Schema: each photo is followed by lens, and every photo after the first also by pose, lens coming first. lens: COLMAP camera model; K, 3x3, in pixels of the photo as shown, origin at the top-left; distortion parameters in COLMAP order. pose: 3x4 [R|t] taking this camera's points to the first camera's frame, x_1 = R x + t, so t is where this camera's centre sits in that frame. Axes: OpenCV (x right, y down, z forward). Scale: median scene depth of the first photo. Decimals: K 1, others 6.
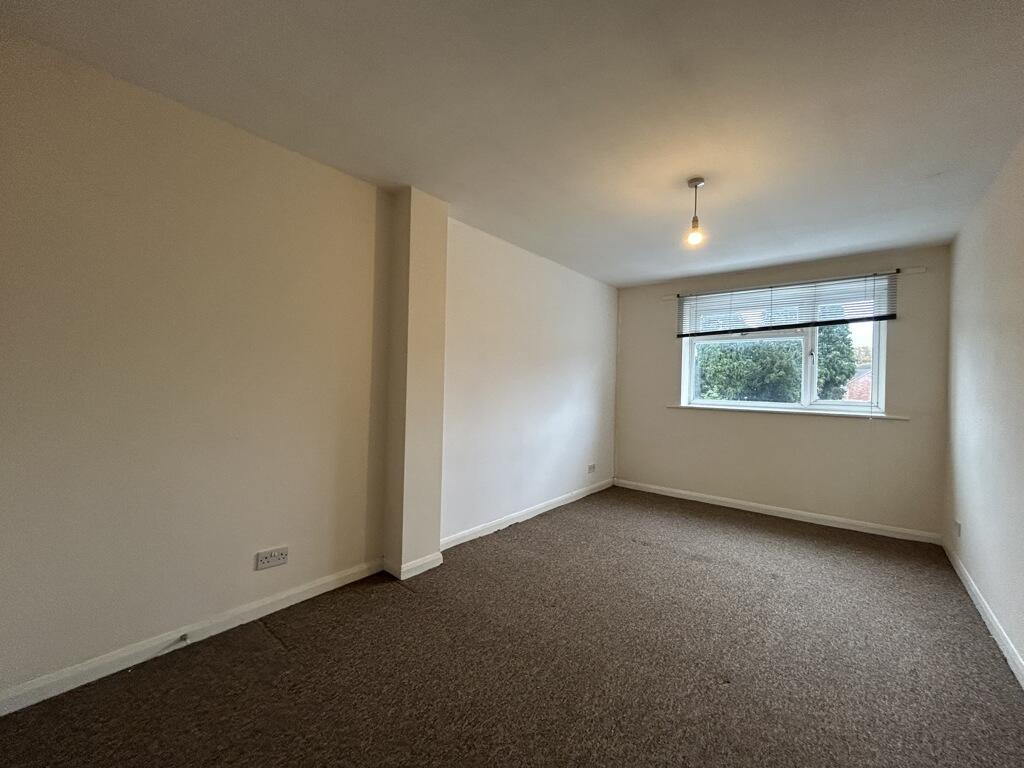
lens RADIAL K [[415.1, 0, 512.0], [0, 415.1, 384.0], [0, 0, 1]] dist [-0.000336, 0.000046]
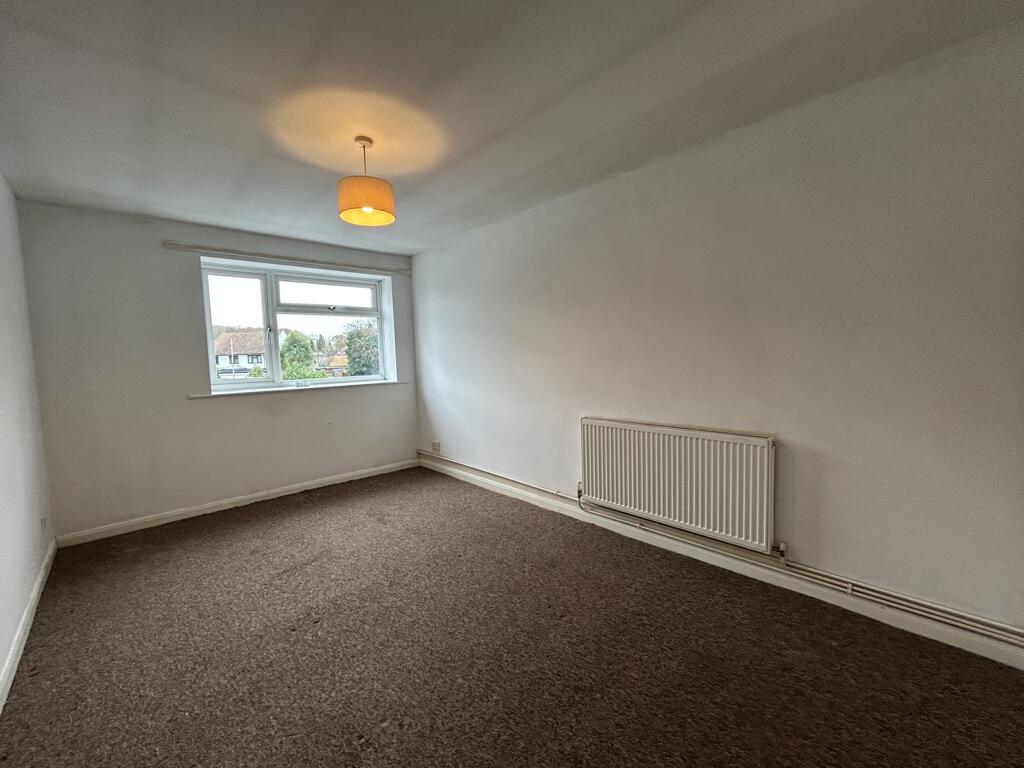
lens RADIAL K [[415.1, 0, 512.0], [0, 415.1, 384.0], [0, 0, 1]] dist [-0.000336, 0.000046]
pose [[0.143671, -0.090340, 0.985493, -0.273901], [0.044603, 0.995404, 0.084746, -0.008329], [-0.988620, 0.031781, 0.147040, 0.328459]]
